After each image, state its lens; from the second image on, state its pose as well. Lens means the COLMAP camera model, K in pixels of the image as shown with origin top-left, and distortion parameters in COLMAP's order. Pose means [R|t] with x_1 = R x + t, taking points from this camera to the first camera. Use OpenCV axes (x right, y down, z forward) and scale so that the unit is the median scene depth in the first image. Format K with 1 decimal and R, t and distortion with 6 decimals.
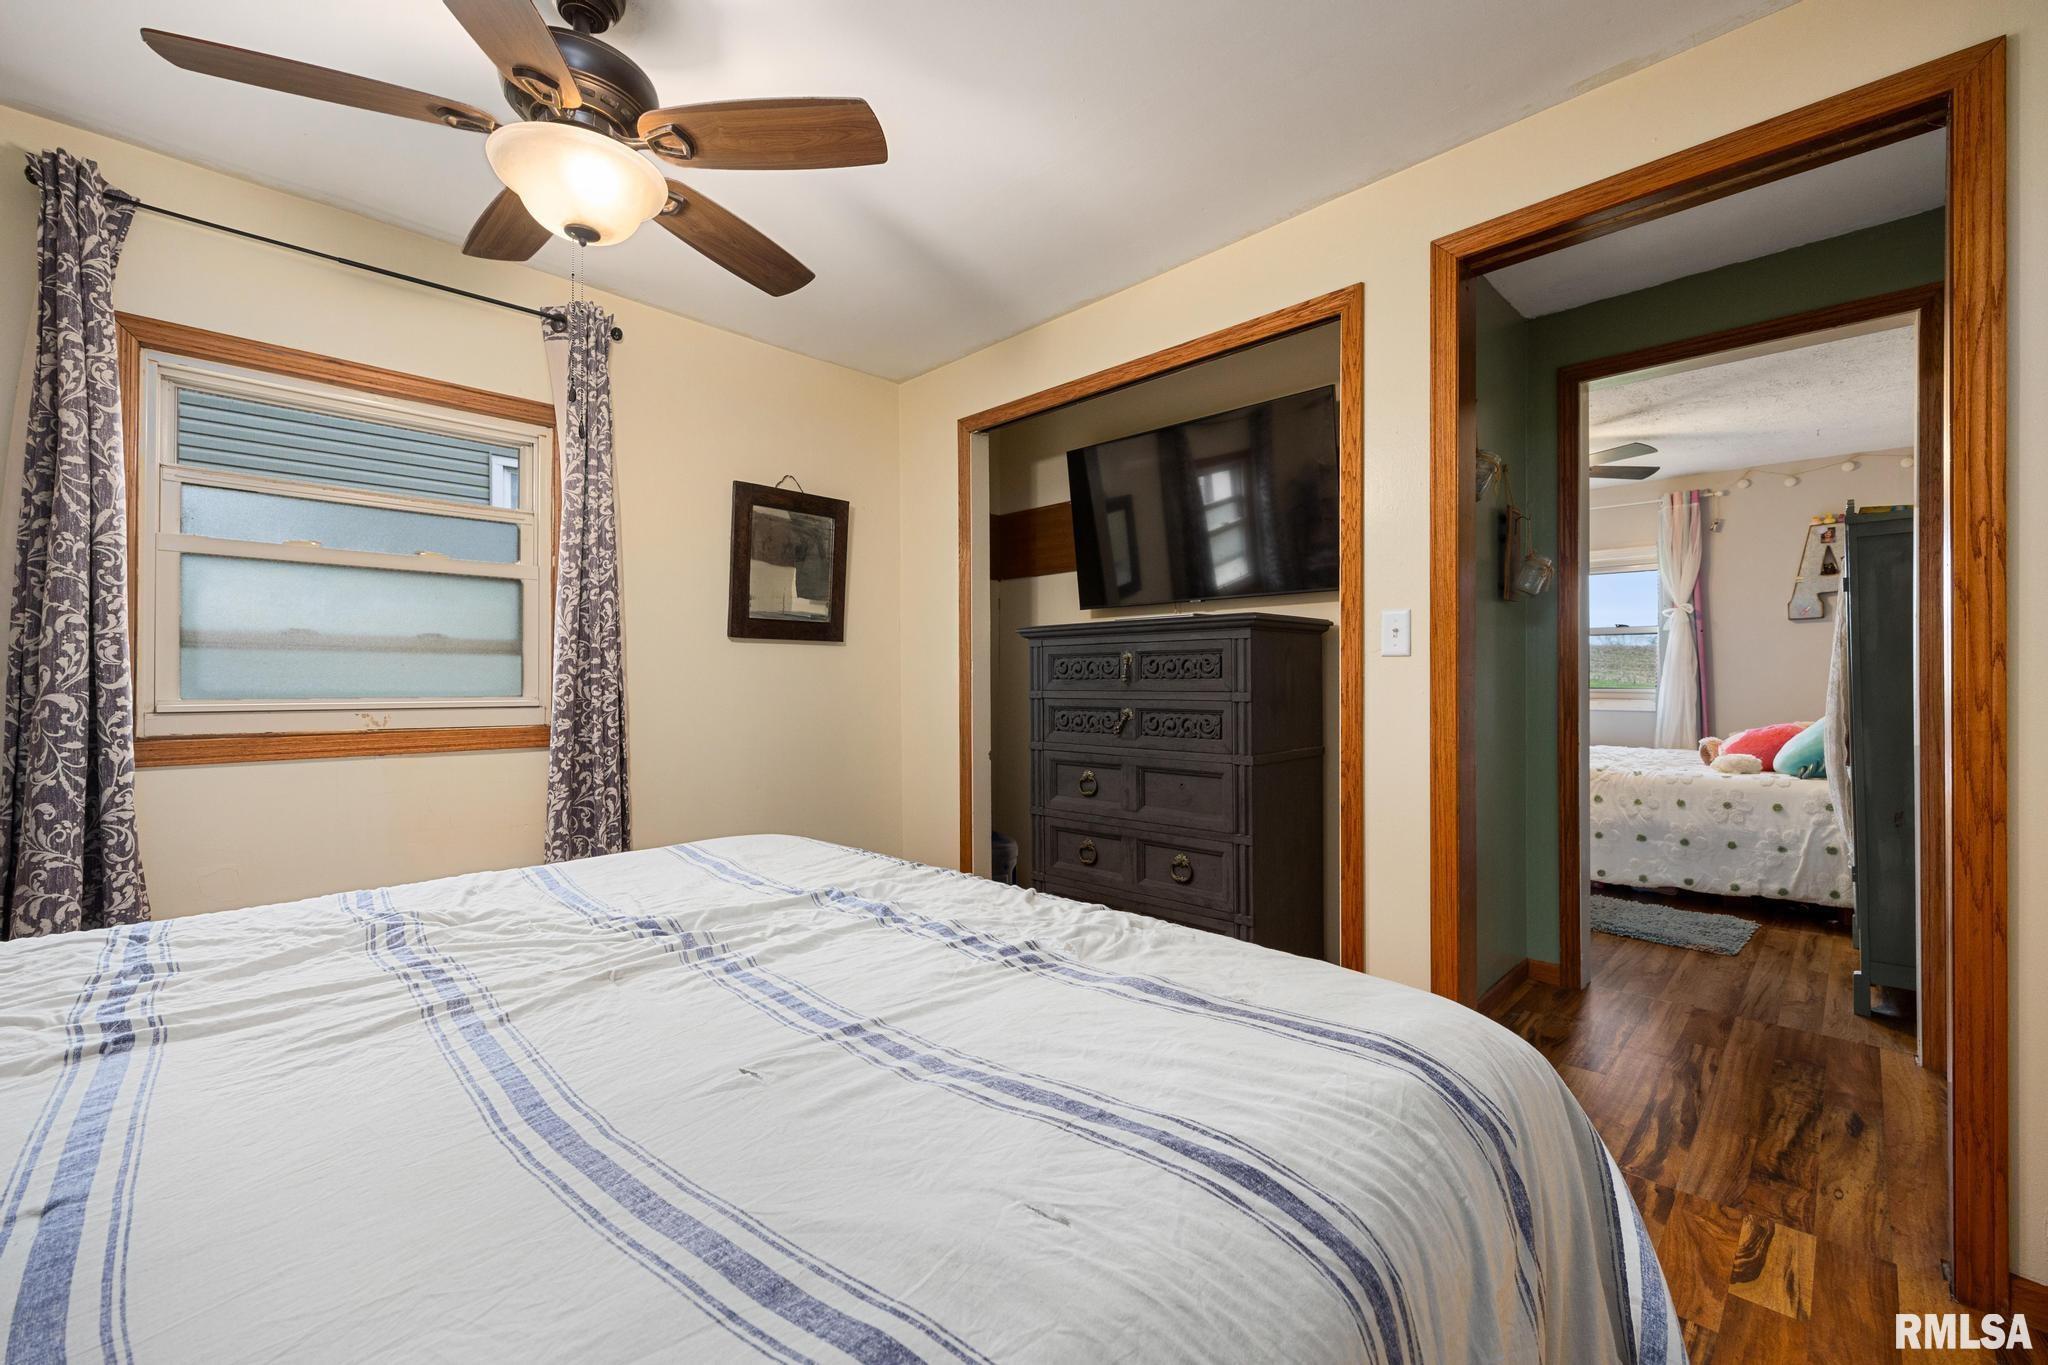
lens RADIAL K [[851.4, 0, 1016.7], [0, 851.4, 680.0], [0, 0, 1]] dist [0.004047, -0.000367]
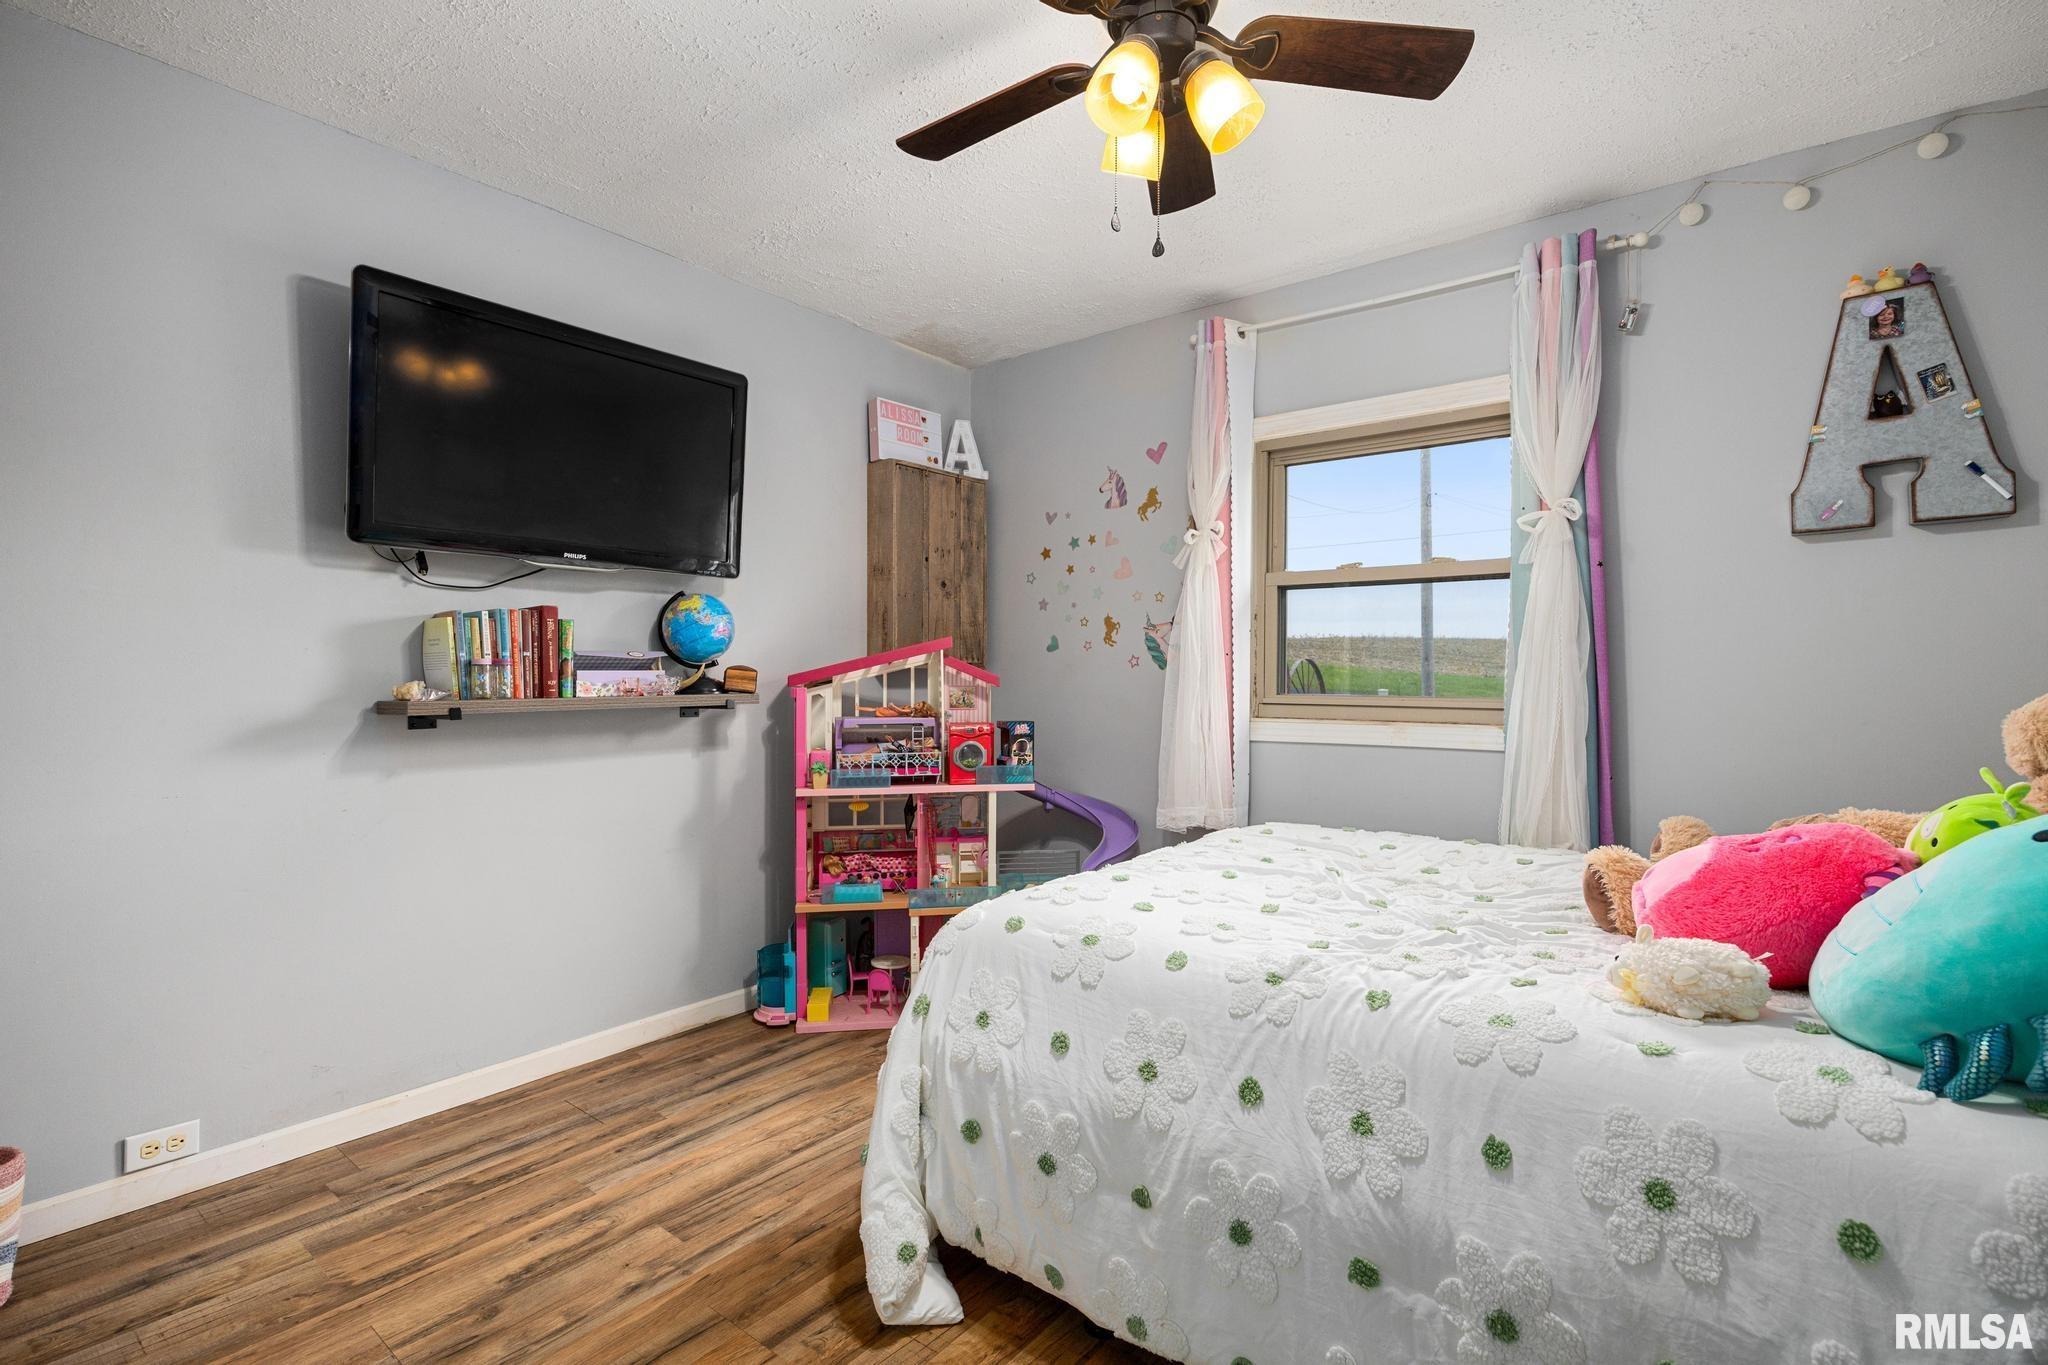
lens RADIAL K [[933.2, 0, 1031.4], [0, 933.2, 681.8], [0, 0, 1]] dist [-0.008293, 0.000870]
pose [[0.994194, -0.000482, 0.107603, 0.502355], [-0.000408, 0.999966, 0.008252, -0.002564], [-0.107603, -0.008248, 0.994160, 0.607904]]
